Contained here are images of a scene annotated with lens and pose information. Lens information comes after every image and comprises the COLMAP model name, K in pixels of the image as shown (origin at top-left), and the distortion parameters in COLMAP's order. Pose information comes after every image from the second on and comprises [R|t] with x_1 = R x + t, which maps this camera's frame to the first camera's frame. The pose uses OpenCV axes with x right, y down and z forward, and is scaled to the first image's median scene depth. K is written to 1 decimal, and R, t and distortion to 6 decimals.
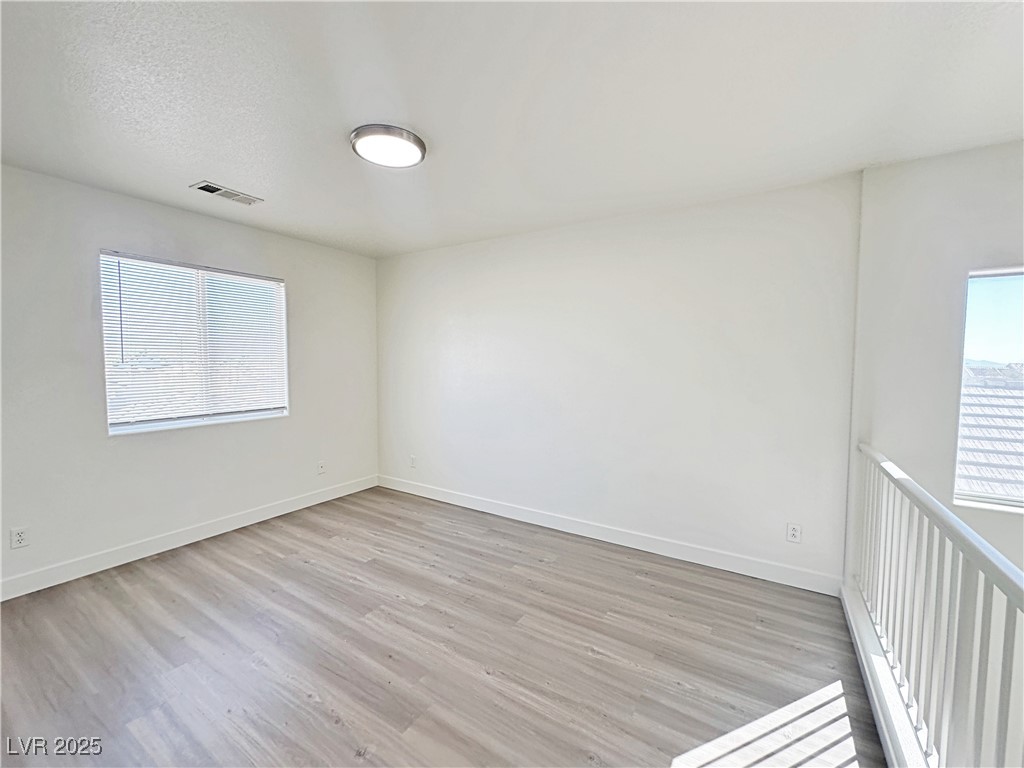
lens RADIAL K [[419.2, 0, 512.8], [0, 419.2, 384.3], [0, 0, 1]] dist [-0.003885, 0.000257]
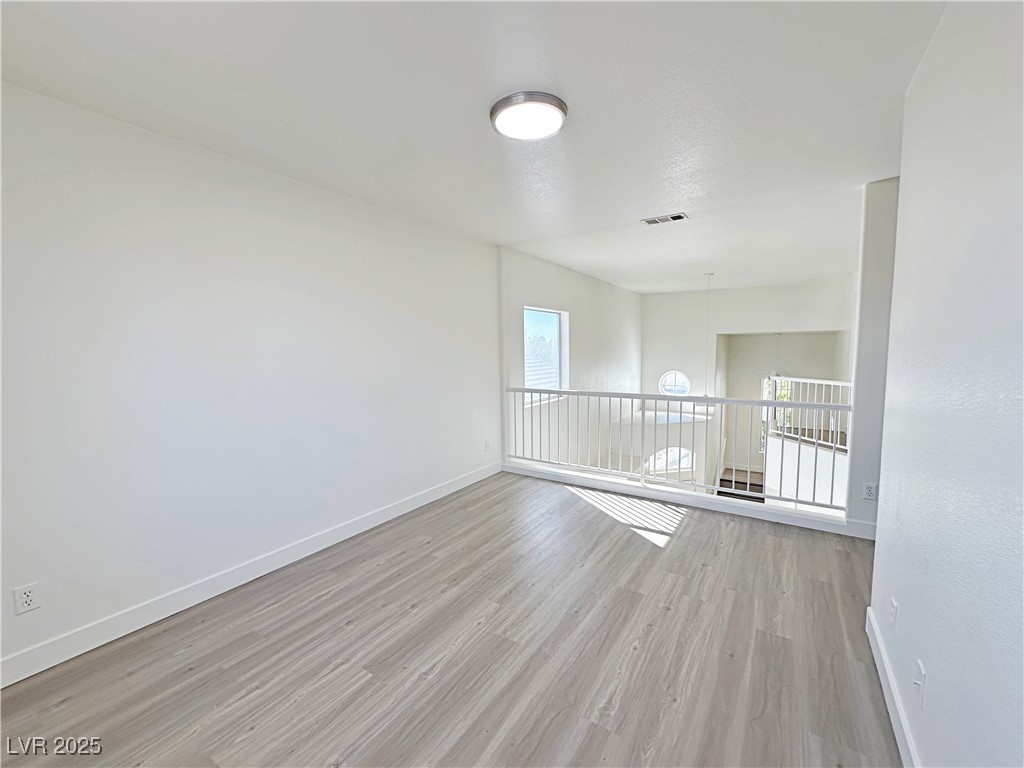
lens RADIAL K [[419.2, 0, 512.8], [0, 419.2, 384.3], [0, 0, 1]] dist [-0.003885, 0.000257]
pose [[0.021637, -0.093430, 0.995391, -0.945975], [0.066533, 0.993551, 0.091812, -0.044554], [-0.997550, 0.064239, 0.027714, 0.771697]]
